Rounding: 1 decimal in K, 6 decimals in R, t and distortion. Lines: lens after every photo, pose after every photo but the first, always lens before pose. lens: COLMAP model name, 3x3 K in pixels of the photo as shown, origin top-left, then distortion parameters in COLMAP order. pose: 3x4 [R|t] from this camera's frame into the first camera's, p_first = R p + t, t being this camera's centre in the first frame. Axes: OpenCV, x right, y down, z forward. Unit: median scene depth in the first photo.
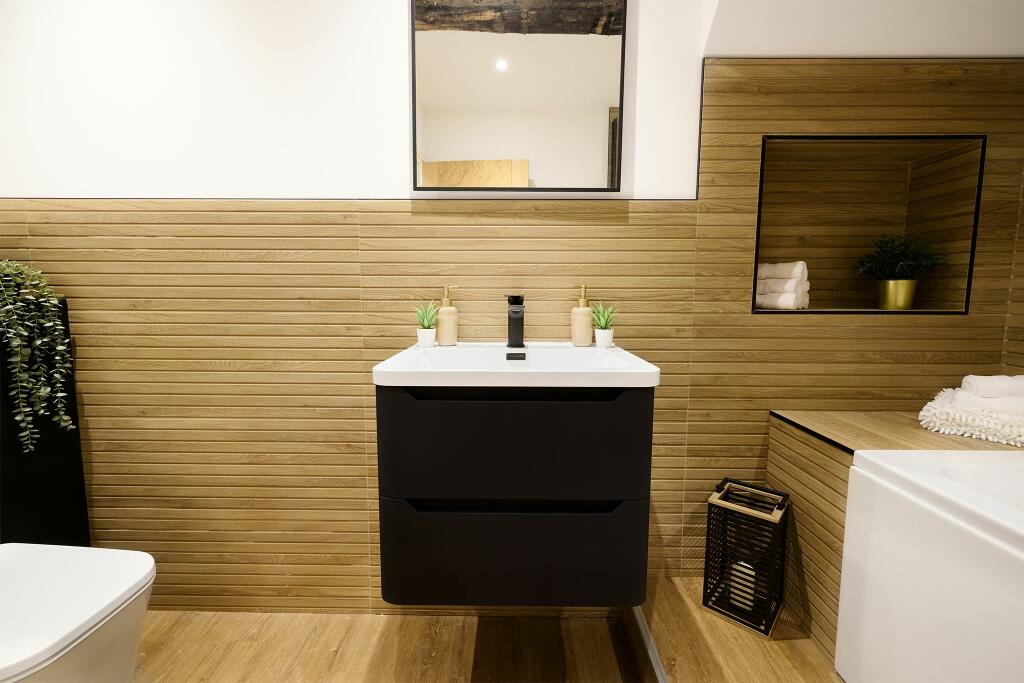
lens RADIAL K [[441.3, 0, 505.1], [0, 441.3, 343.0], [0, 0, 1]] dist [0.004143, -0.000839]
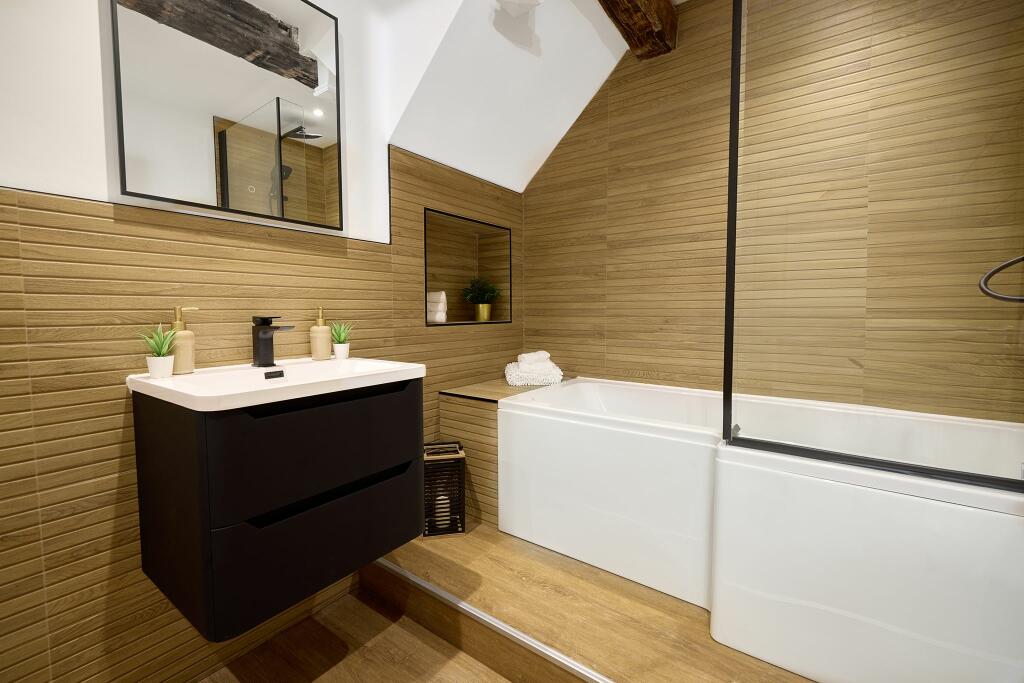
lens RADIAL K [[441.3, 0, 515.3], [0, 441.3, 348.8], [0, 0, 1]] dist [0.004143, -0.000839]
pose [[0.569815, -0.076563, 0.818198, -0.482751], [0.097931, 0.994882, 0.024894, -0.000949], [-0.815917, 0.065942, 0.574397, -0.072019]]
